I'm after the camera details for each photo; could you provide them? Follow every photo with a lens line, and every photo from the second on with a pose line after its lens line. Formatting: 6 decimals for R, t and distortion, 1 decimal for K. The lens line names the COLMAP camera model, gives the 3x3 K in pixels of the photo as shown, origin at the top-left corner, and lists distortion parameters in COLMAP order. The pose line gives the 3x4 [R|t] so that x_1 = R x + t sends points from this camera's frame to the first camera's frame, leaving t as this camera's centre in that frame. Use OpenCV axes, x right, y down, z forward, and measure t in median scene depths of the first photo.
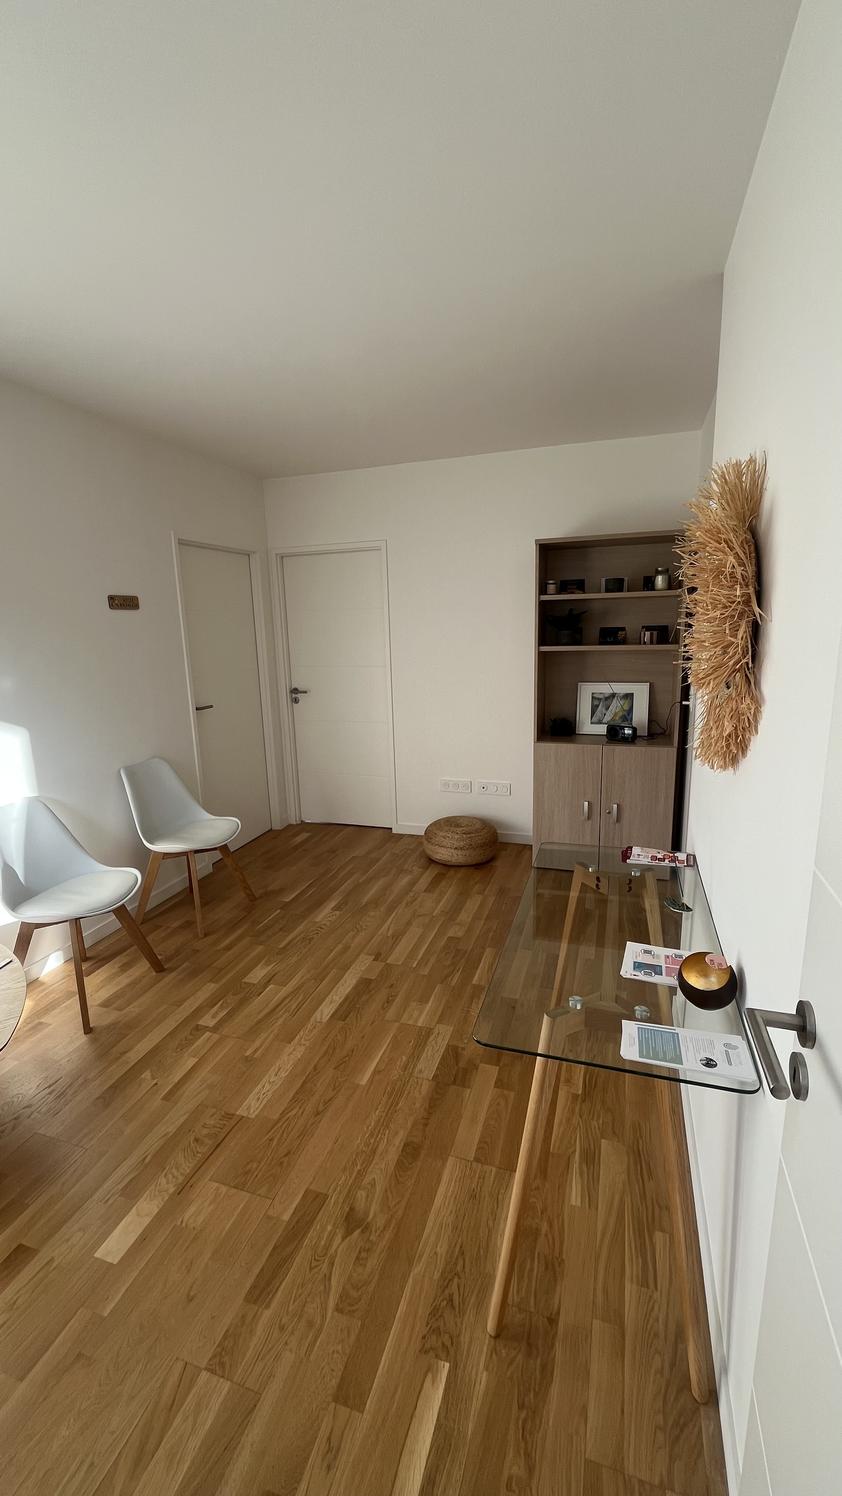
lens RADIAL K [[614.3, 0, 421.7], [0, 614.3, 750.3], [0, 0, 1]] dist [-0.004468, -0.000298]
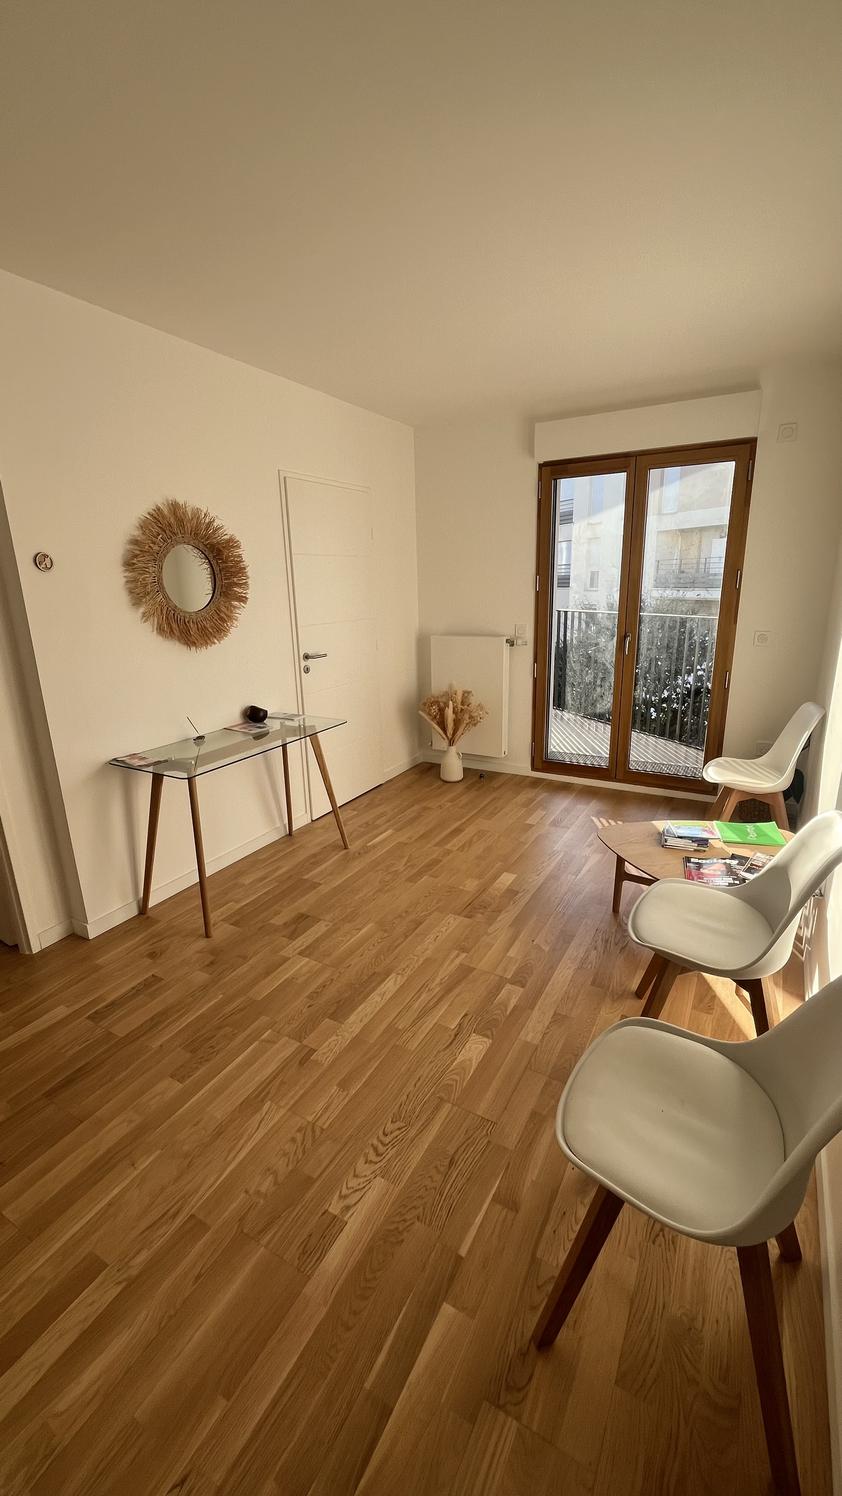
lens RADIAL K [[614.3, 0, 425.3], [0, 614.3, 744.8], [0, 0, 1]] dist [-0.004468, -0.000298]
pose [[-0.981248, -0.008132, 0.192580, -0.376436], [0.080081, 0.891603, 0.445681, -0.314182], [-0.175329, 0.452746, -0.874232, 1.603630]]
